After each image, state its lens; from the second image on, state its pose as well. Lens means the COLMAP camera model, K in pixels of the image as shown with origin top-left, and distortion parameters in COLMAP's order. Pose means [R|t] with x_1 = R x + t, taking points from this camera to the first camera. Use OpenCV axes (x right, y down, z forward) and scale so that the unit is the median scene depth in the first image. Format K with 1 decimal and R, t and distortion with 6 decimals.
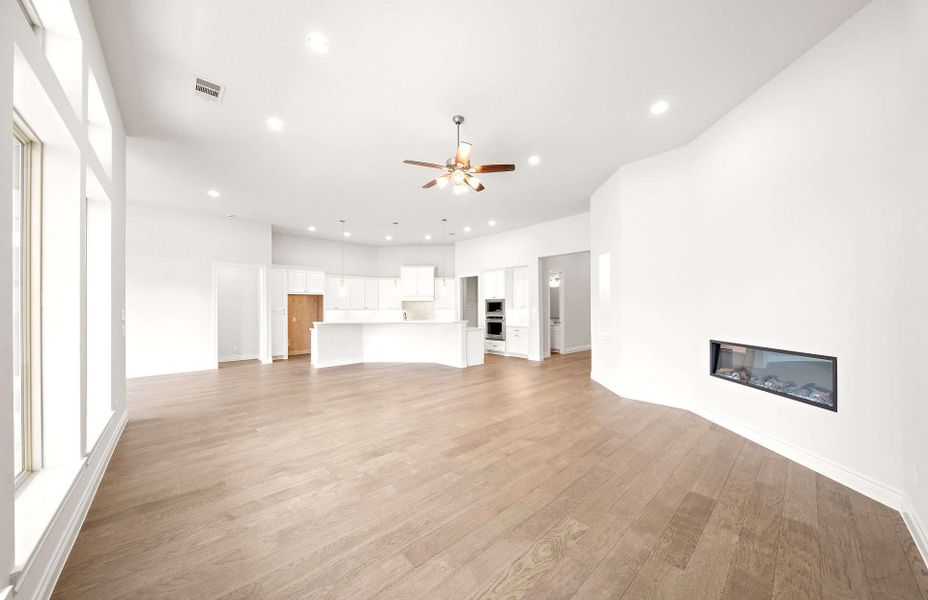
lens RADIAL K [[313.1, 0, 468.8], [0, 313.1, 305.5], [0, 0, 1]] dist [-0.002675, -0.000459]
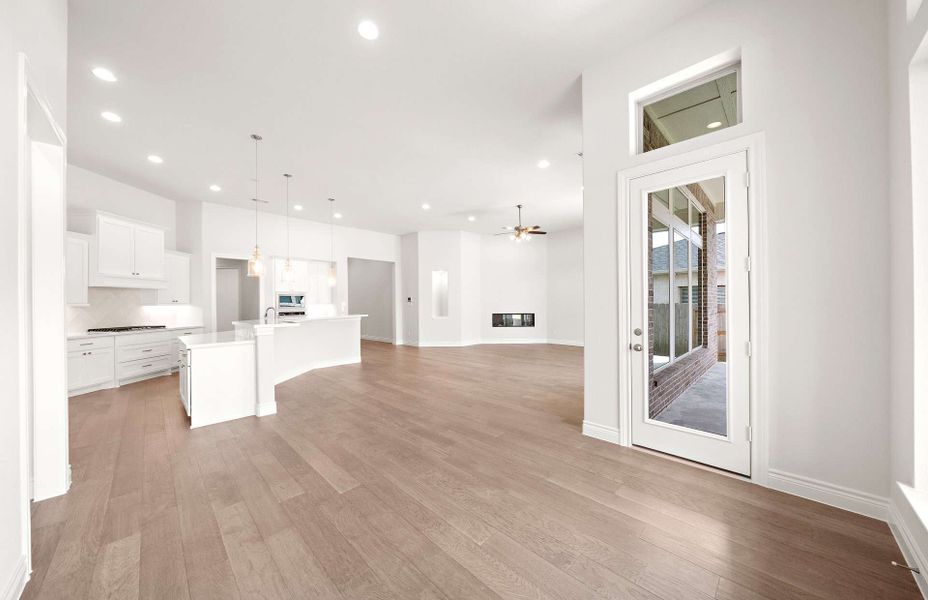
lens RADIAL K [[313.1, 0, 460.1], [0, 313.1, 304.8], [0, 0, 1]] dist [-0.002675, -0.000459]
pose [[-0.020381, 0.007134, 0.999767, -2.238768], [0.001589, 0.999974, -0.007103, 0.063971], [-0.999791, 0.001444, -0.020391, 1.585493]]
